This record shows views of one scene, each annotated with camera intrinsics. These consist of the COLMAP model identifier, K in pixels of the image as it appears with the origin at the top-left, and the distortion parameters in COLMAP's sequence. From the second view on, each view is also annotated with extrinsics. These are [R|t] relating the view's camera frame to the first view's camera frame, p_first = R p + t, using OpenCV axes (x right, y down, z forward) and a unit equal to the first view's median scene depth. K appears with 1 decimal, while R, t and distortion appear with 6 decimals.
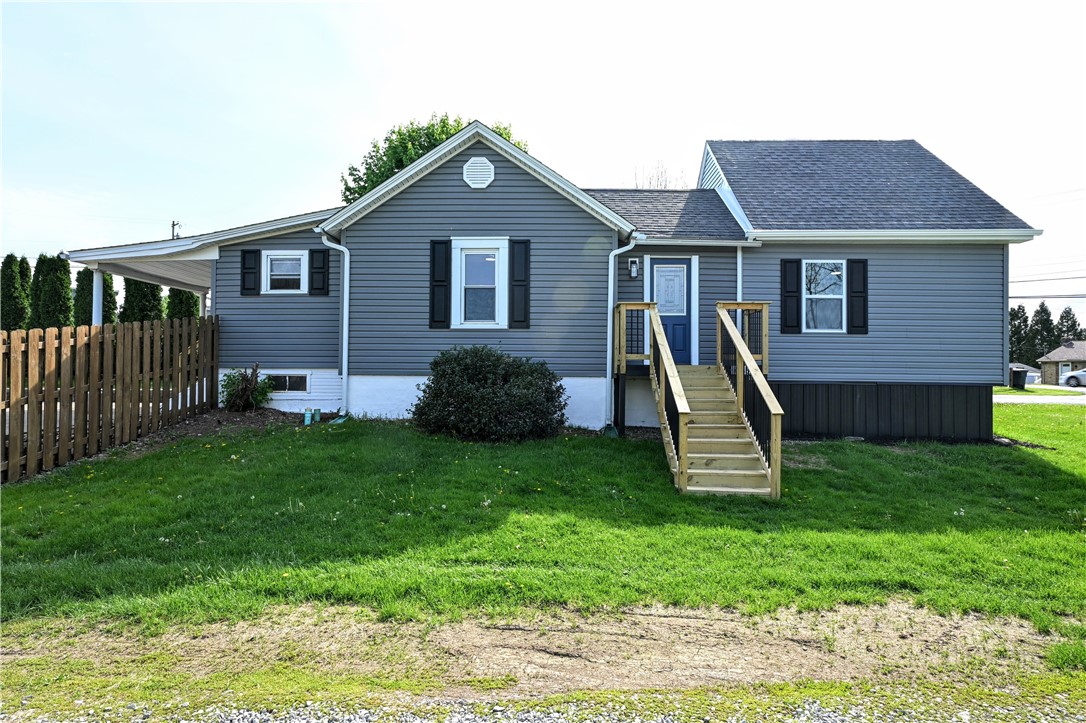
lens RADIAL K [[612.7, 0, 523.8], [0, 612.7, 358.9], [0, 0, 1]] dist [-0.000270, -0.000113]
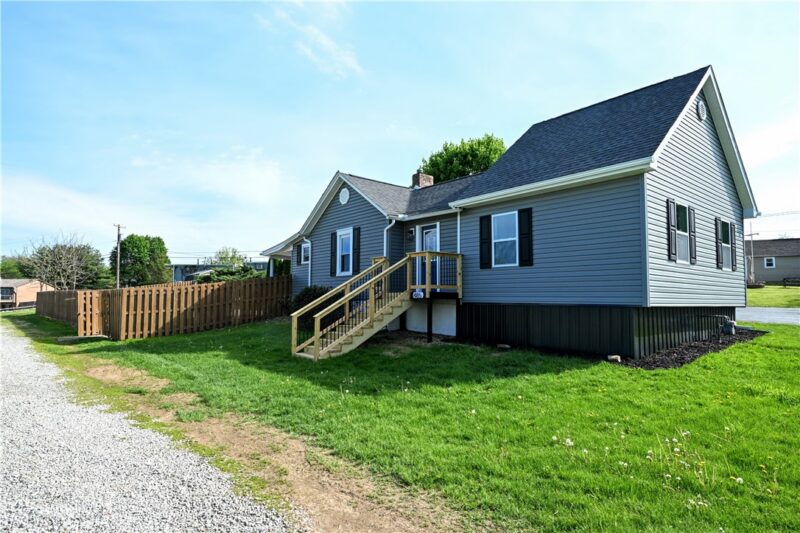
lens RADIAL K [[451.3, 0, 385.9], [0, 451.3, 264.6], [0, 0, 1]] dist [-0.000270, -0.000113]
pose [[0.659887, -0.062775, -0.748738, 1.057634], [0.013949, 0.997356, -0.071325, 0.019386], [0.751235, 0.036622, 0.659018, 0.151595]]
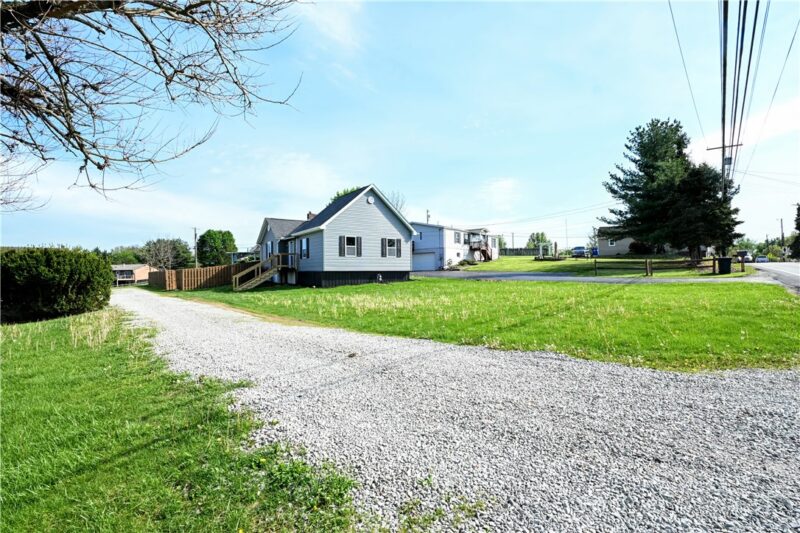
lens RADIAL K [[388.2, 0, 400.0], [0, 388.2, 266.5], [0, 0, 1]] dist [-0.030914, 0.000181]
pose [[0.602880, -0.033543, -0.797127, 2.751636], [0.033974, 0.999289, -0.016355, 0.067158], [0.797108, -0.017221, 0.603591, 0.024816]]
